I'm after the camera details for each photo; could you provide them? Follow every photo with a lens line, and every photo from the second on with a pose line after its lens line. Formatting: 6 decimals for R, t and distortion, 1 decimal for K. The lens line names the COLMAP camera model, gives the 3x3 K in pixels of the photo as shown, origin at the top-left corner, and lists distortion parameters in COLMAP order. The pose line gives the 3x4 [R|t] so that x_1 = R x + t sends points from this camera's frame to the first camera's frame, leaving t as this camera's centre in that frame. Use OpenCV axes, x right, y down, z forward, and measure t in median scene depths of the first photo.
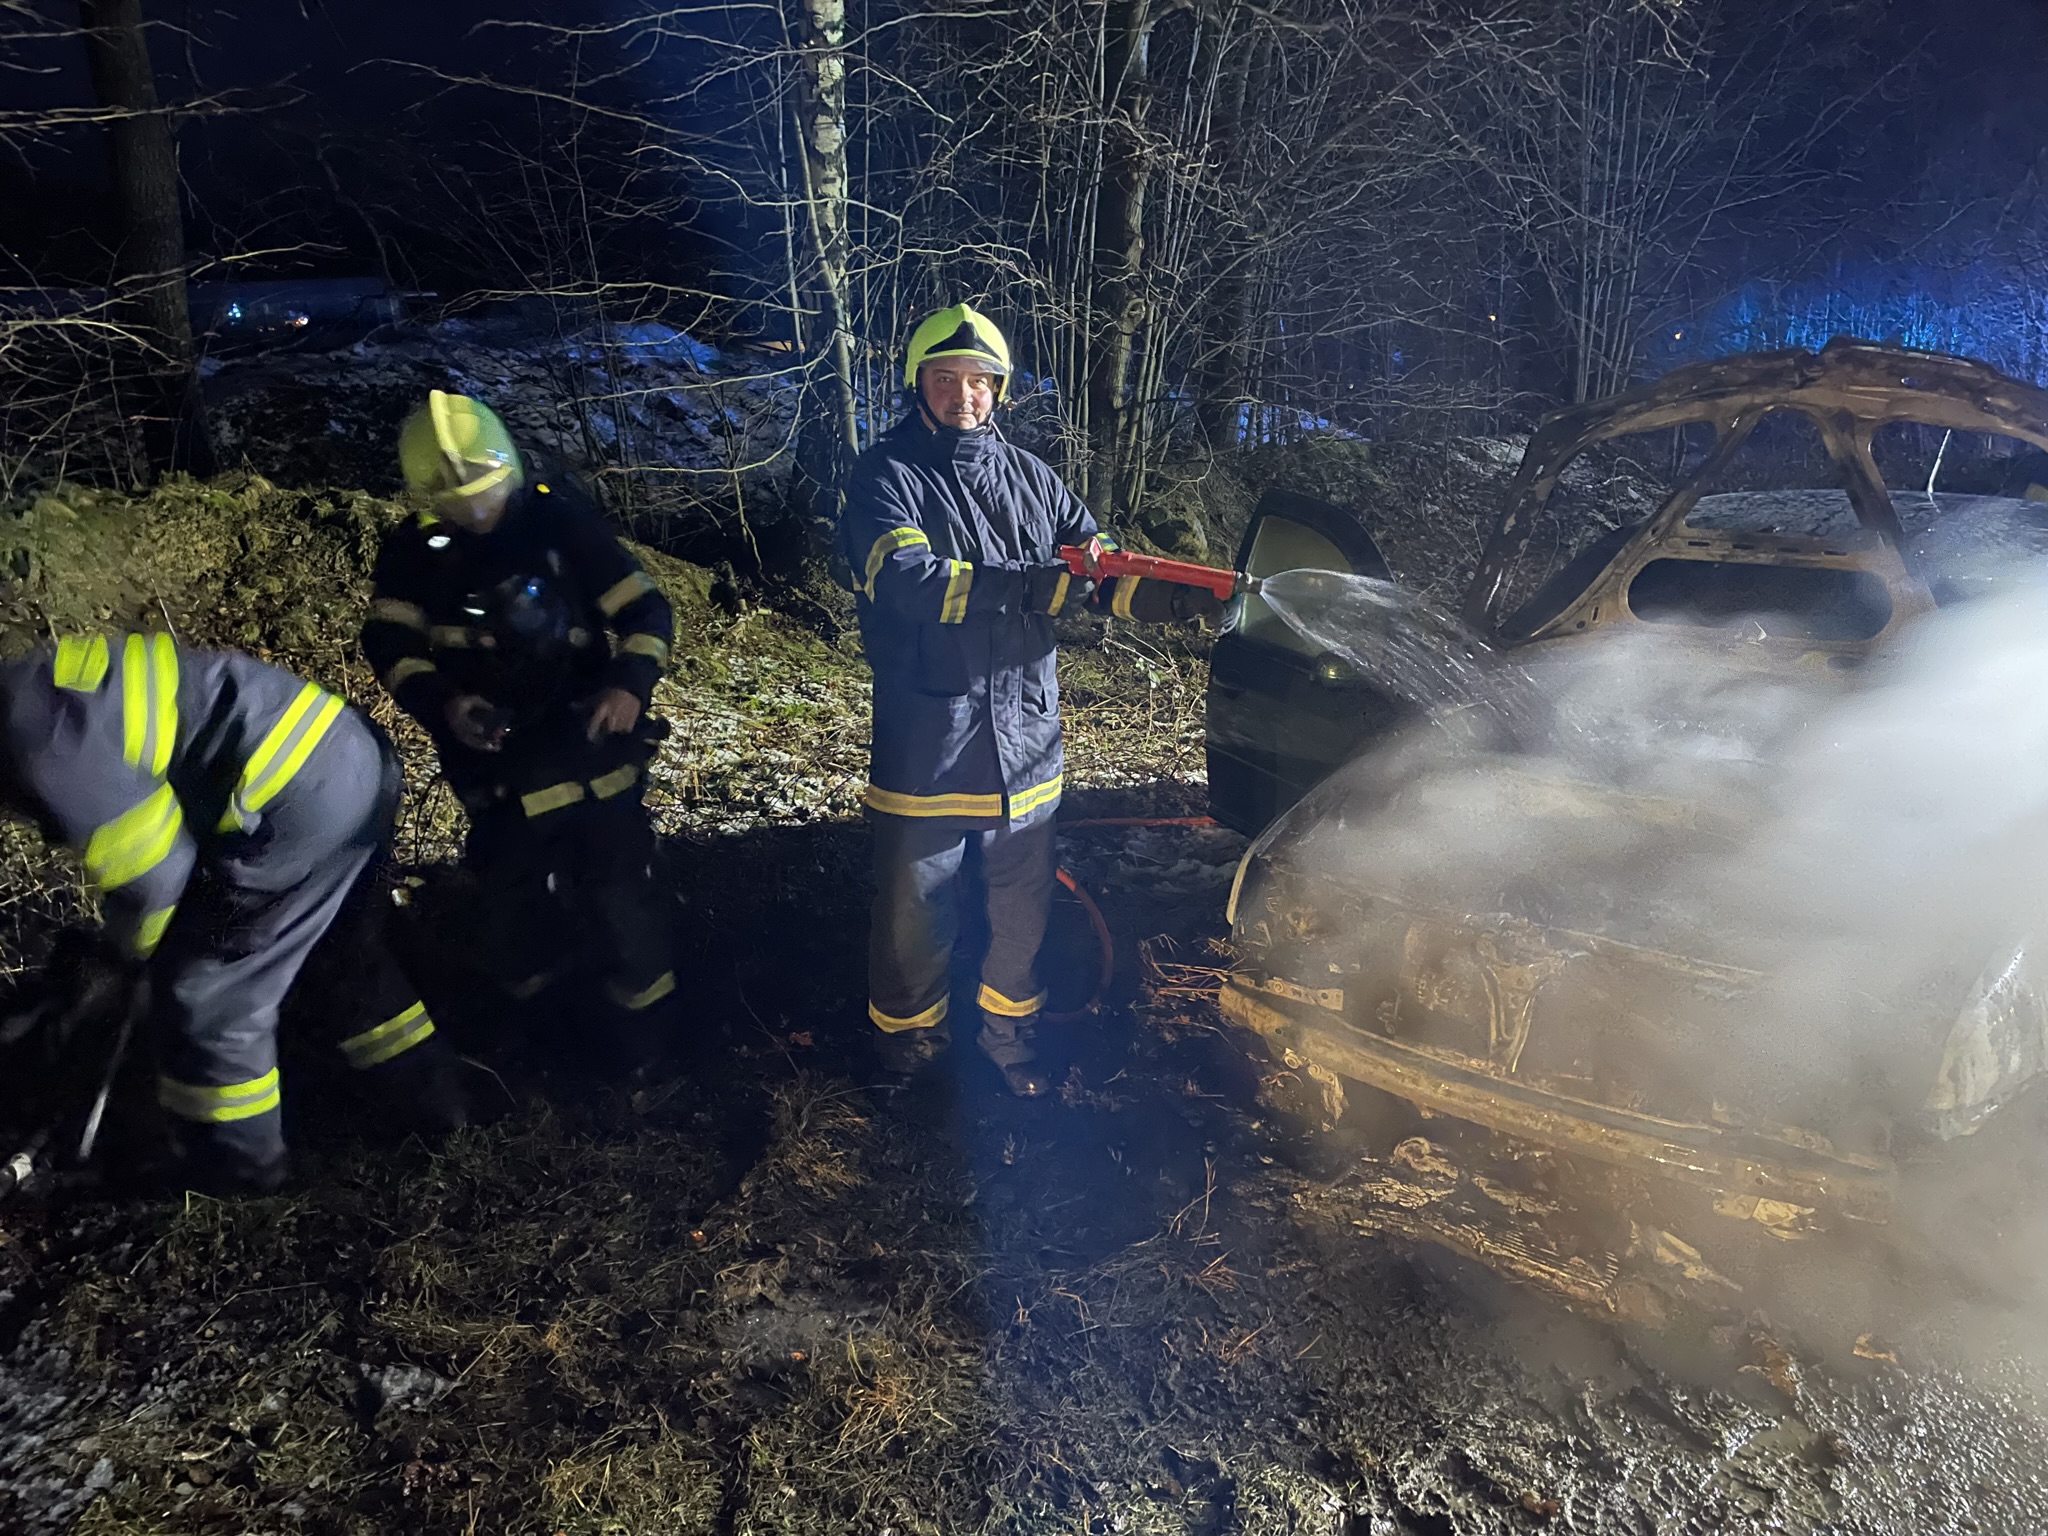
lens RADIAL K [[1545.1, 0, 1019.0], [0, 1545.1, 763.0], [0, 0, 1]] dist [0.075141, -0.096185]
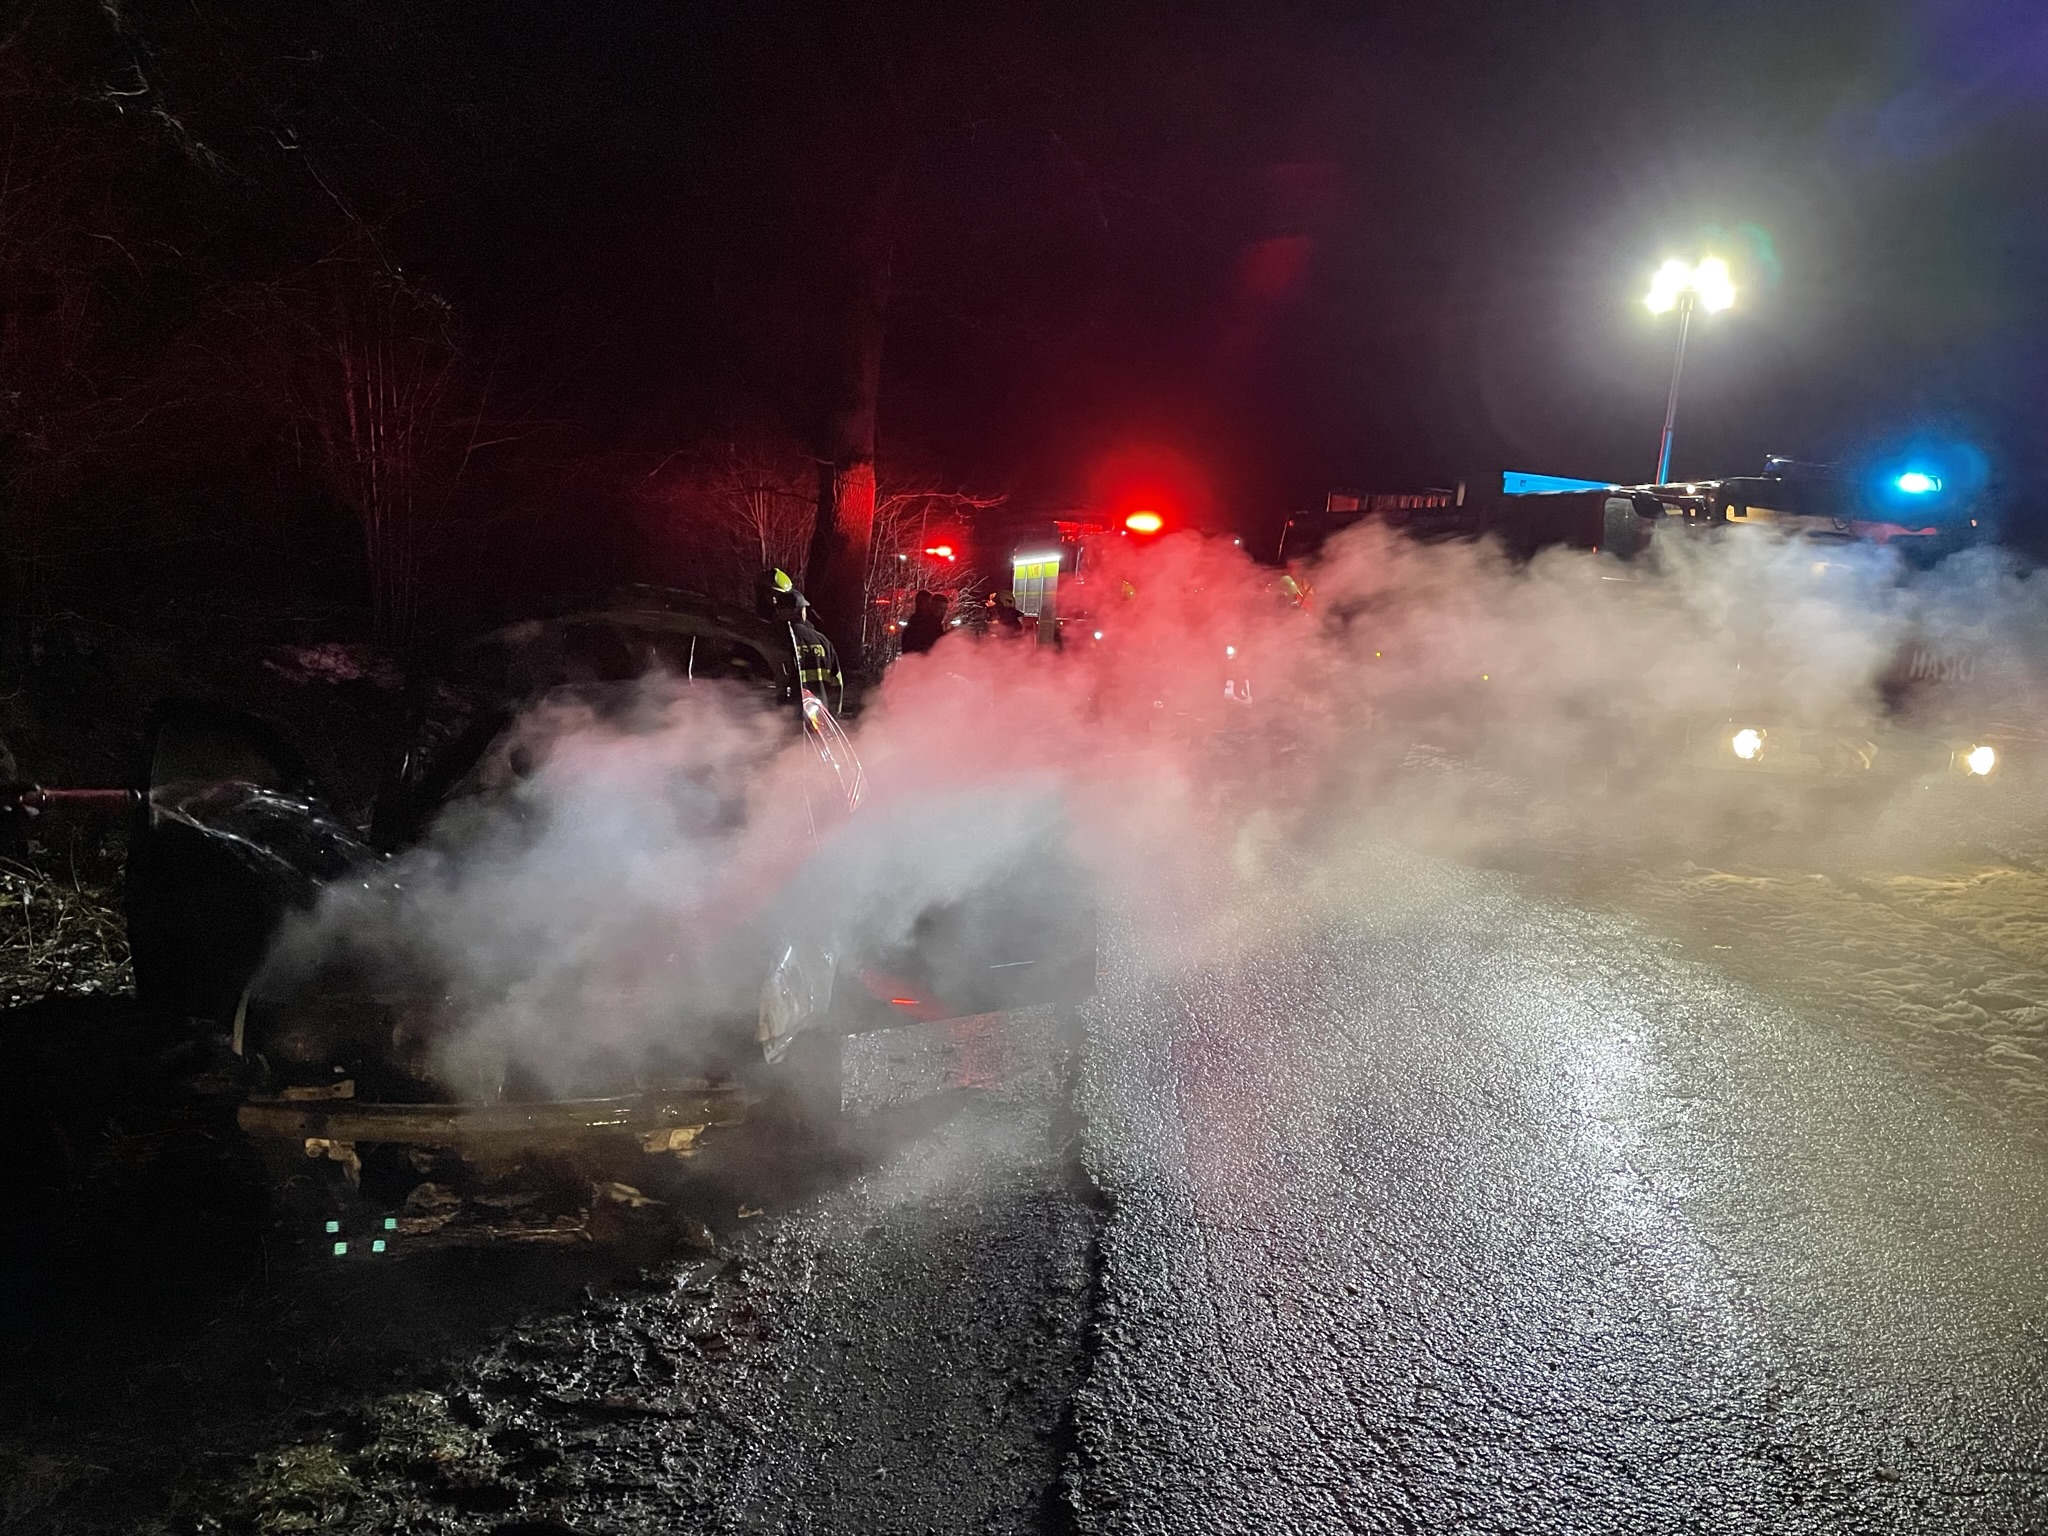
lens RADIAL K [[1545.1, 0, 1019.0], [0, 1545.1, 763.0], [0, 0, 1]] dist [0.075141, -0.096185]
pose [[0.737993, -0.082151, 0.669789, -0.262767], [0.166683, 0.983998, -0.062967, 0.073828], [-0.653898, 0.158112, 0.739877, -0.400997]]
